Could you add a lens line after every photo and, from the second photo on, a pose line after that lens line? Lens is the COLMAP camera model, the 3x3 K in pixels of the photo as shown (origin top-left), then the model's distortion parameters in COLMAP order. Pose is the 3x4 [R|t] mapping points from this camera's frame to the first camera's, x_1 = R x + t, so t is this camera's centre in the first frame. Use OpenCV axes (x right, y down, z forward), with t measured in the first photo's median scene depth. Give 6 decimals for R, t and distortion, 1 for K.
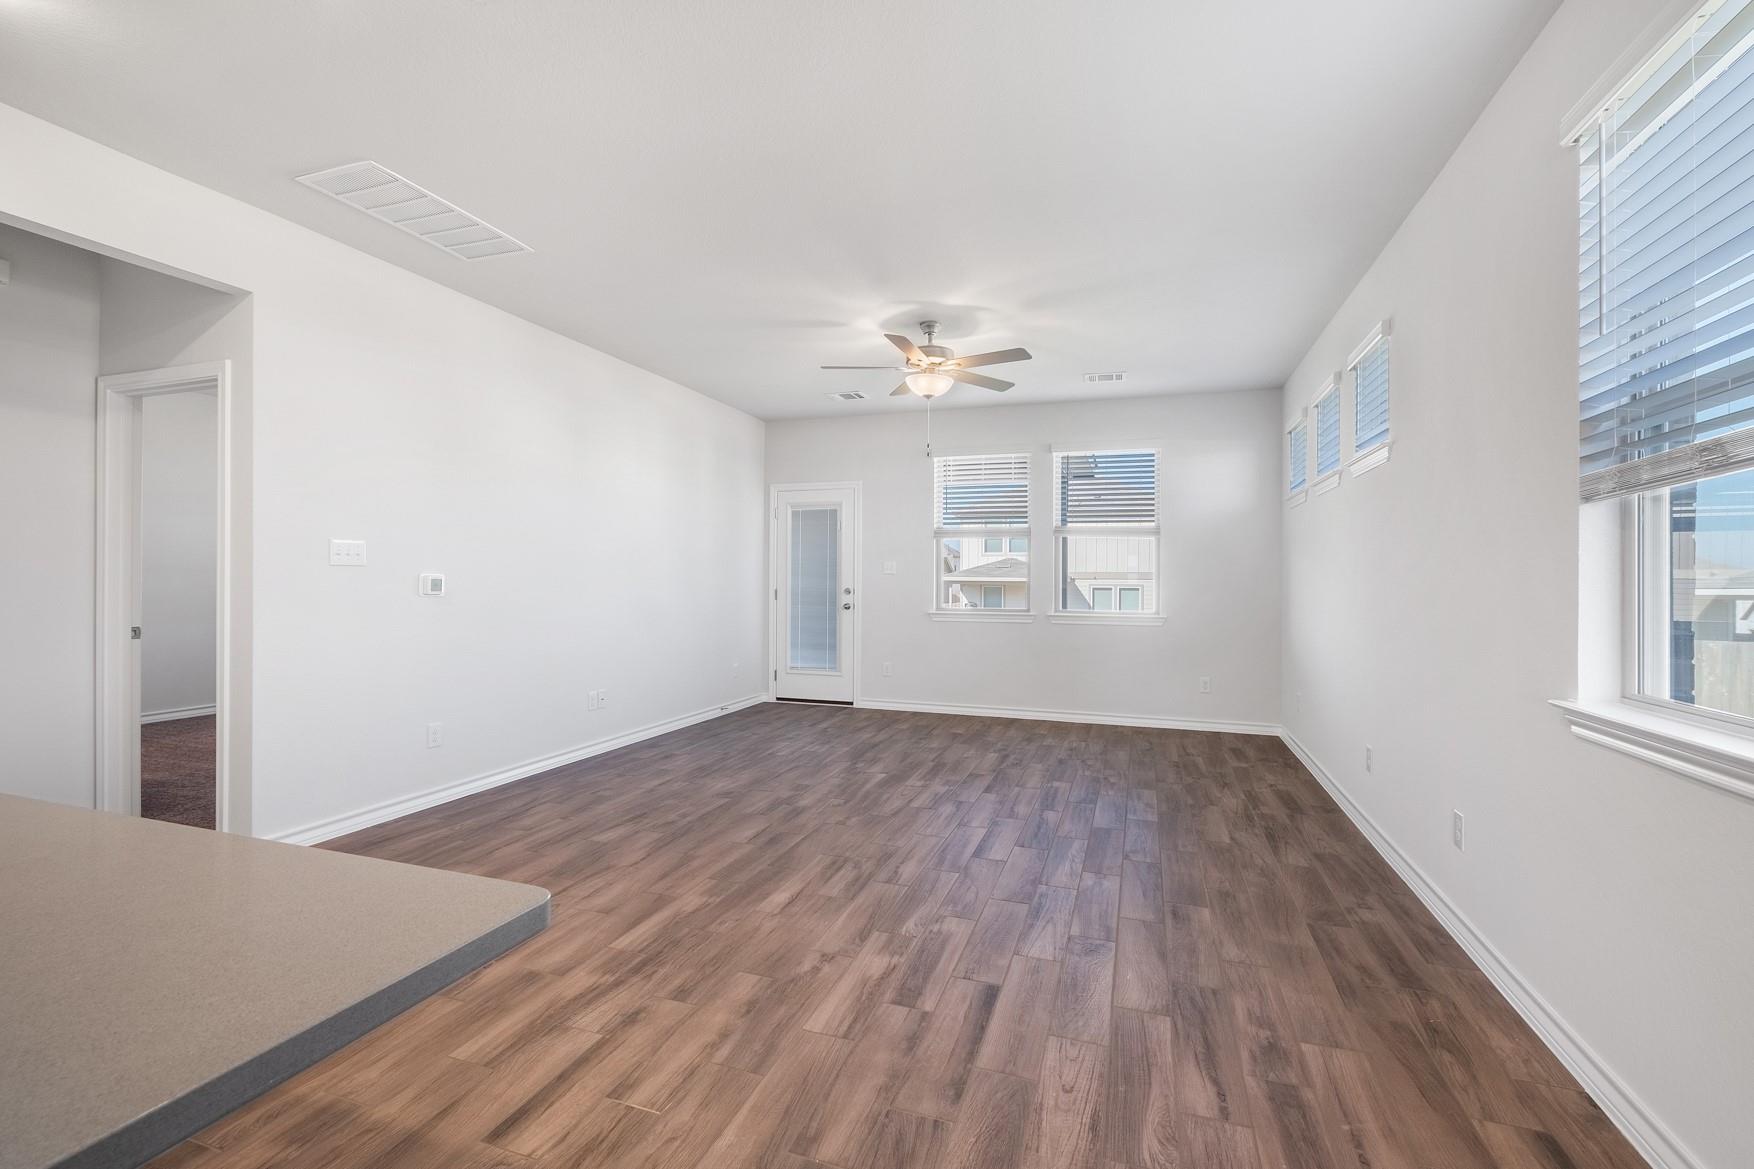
lens RADIAL K [[765.4, 0, 884.5], [0, 765.4, 579.7], [0, 0, 1]] dist [0.000947, 0.000015]
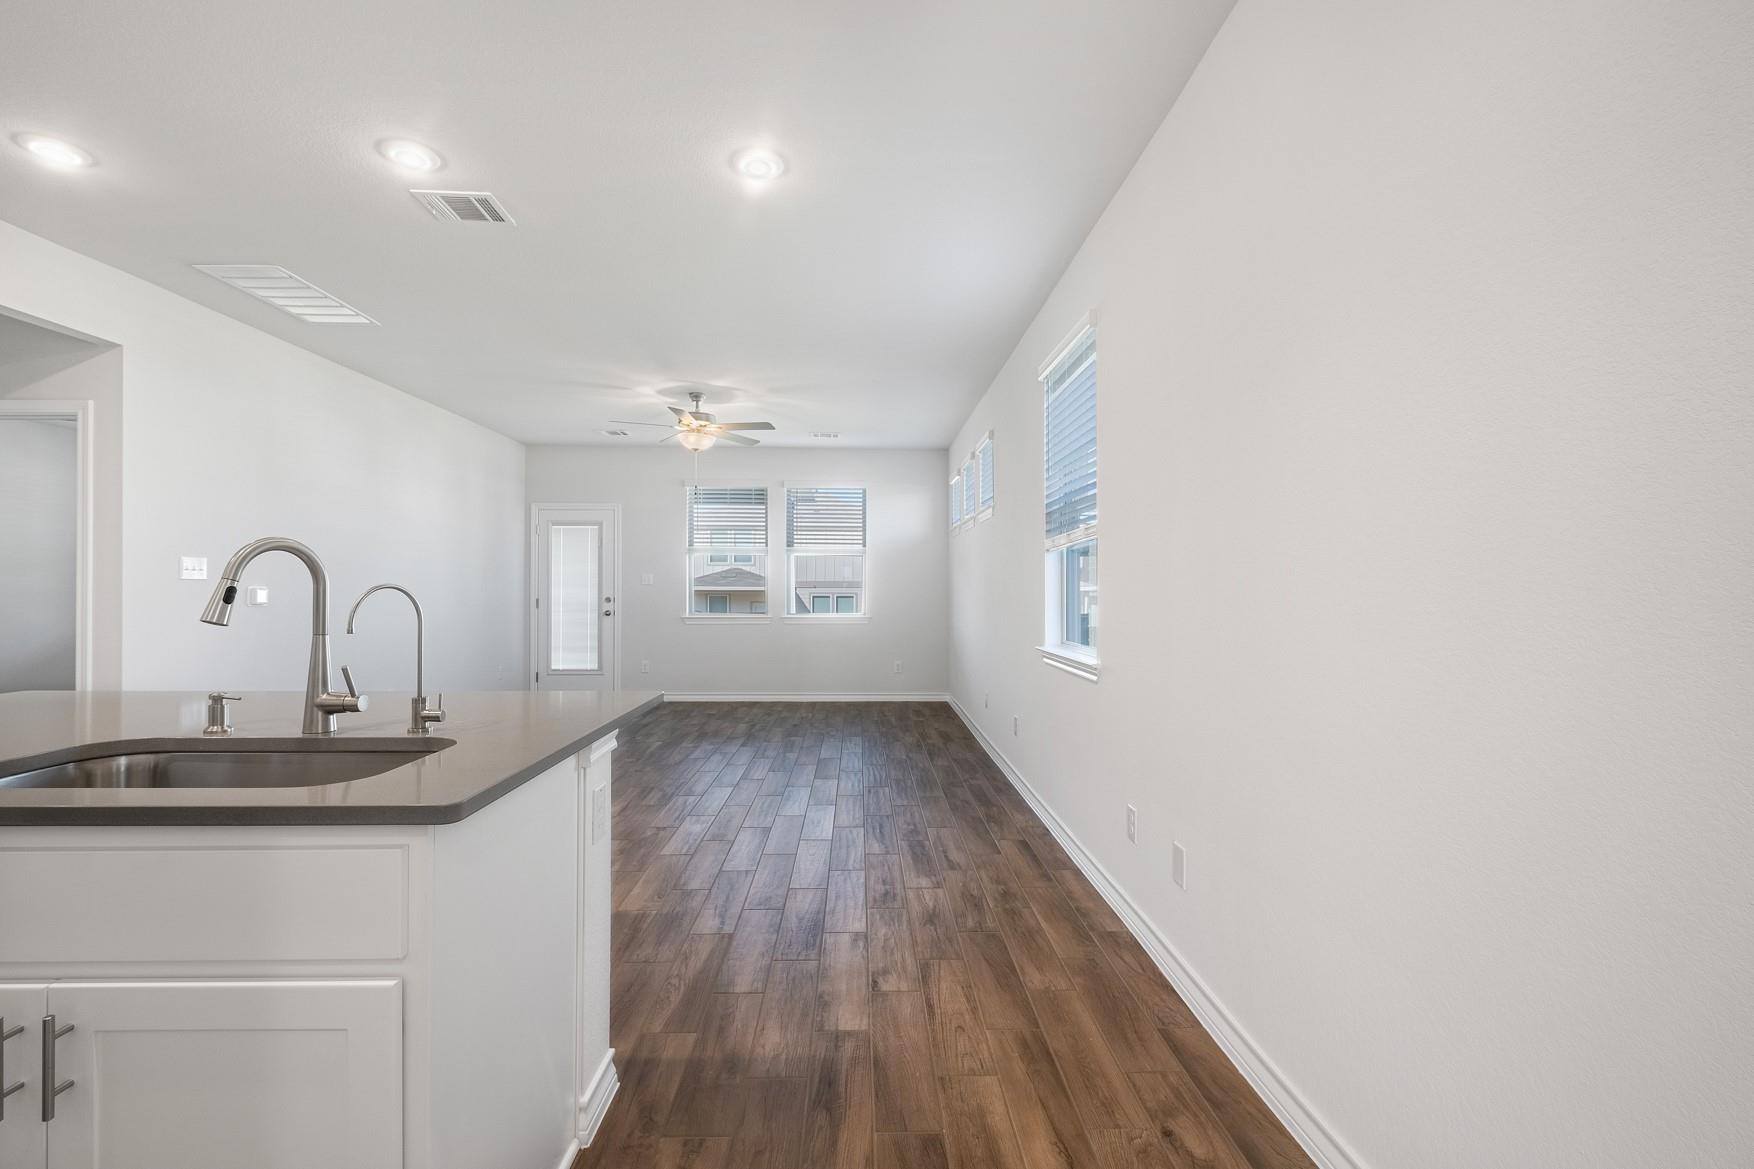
lens RADIAL K [[774.3, 0, 885.3], [0, 774.3, 581.6], [0, 0, 1]] dist [0.000758, -0.000555]
pose [[0.935506, -0.001913, 0.353305, -0.123822], [0.004993, 0.999957, -0.007807, -0.001917], [-0.353275, 0.009068, 0.935475, -0.401526]]
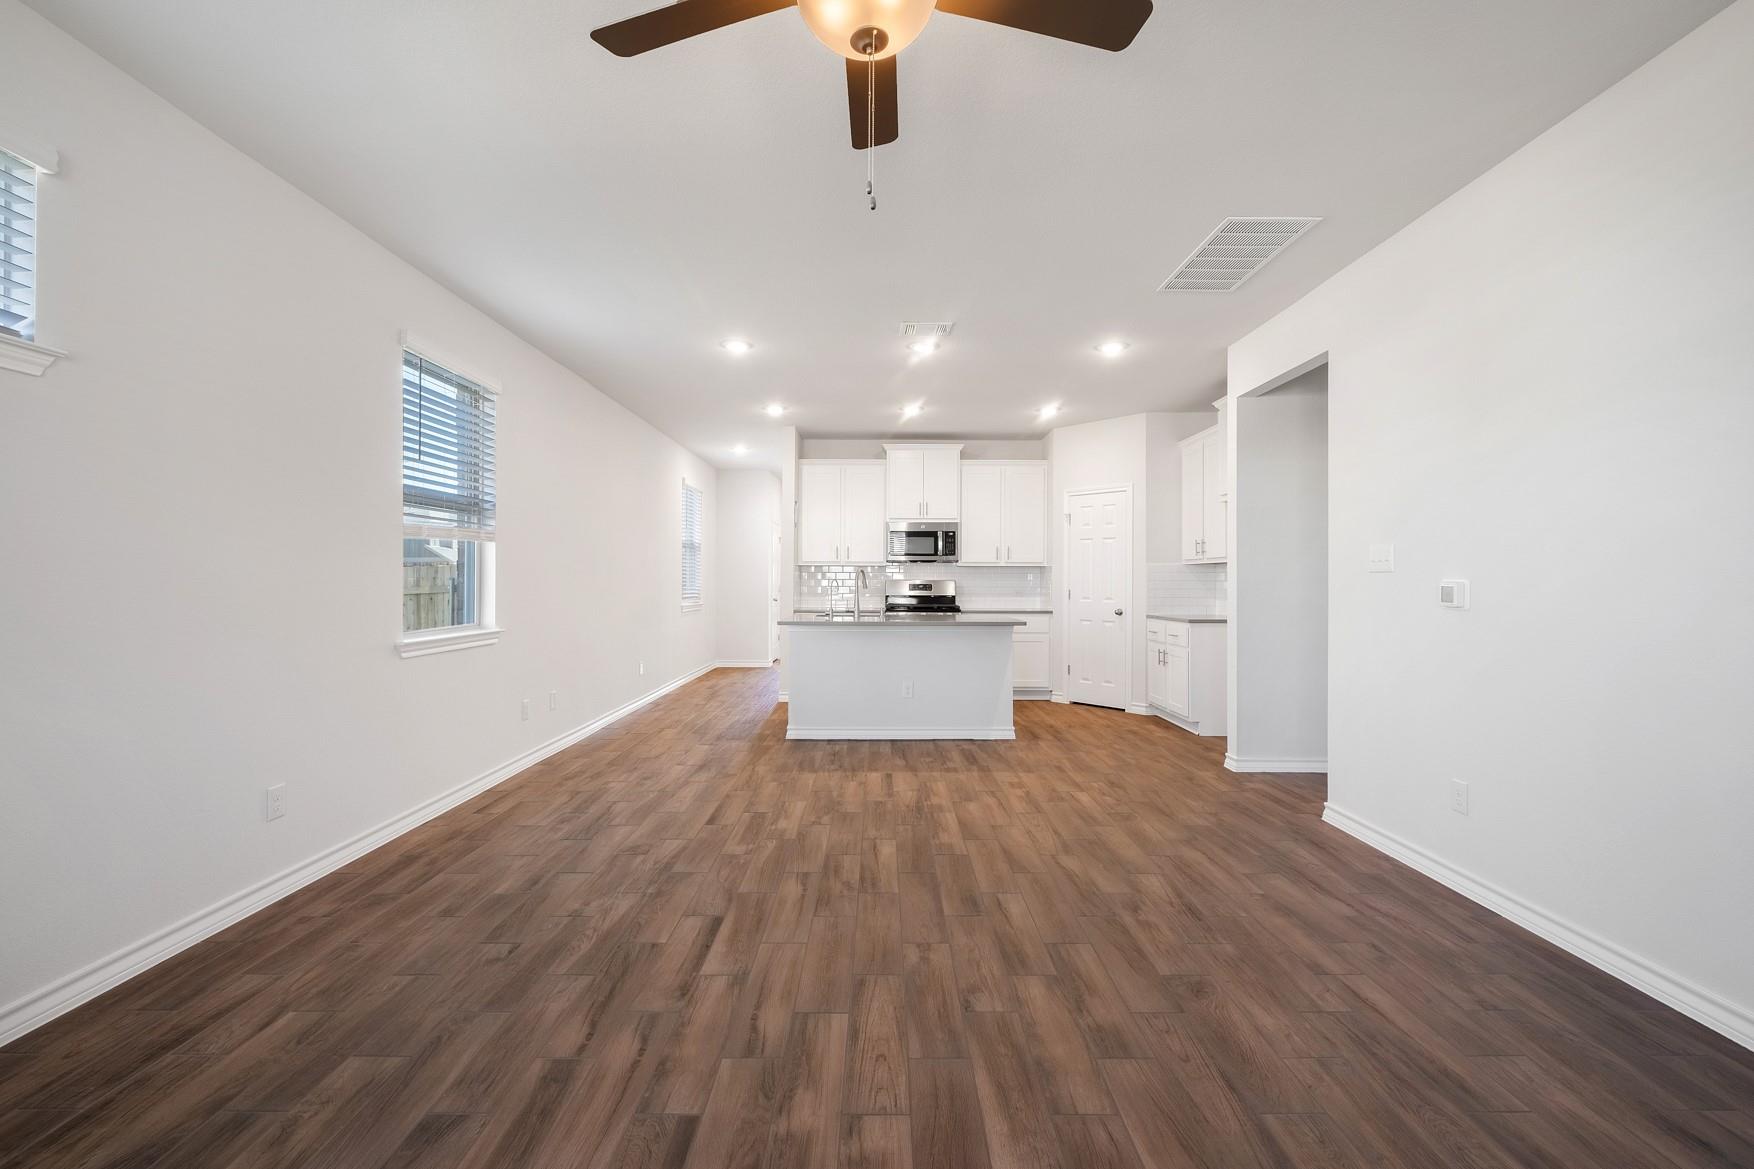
lens RADIAL K [[757.4, 0, 880.1], [0, 757.4, 573.1], [0, 0, 1]] dist [0.002407, -0.006392]
pose [[-0.947781, -0.013334, -0.318643, 0.181644], [-0.009986, 0.999876, -0.012137, 0.000932], [0.318765, -0.008321, -0.947797, 1.513836]]
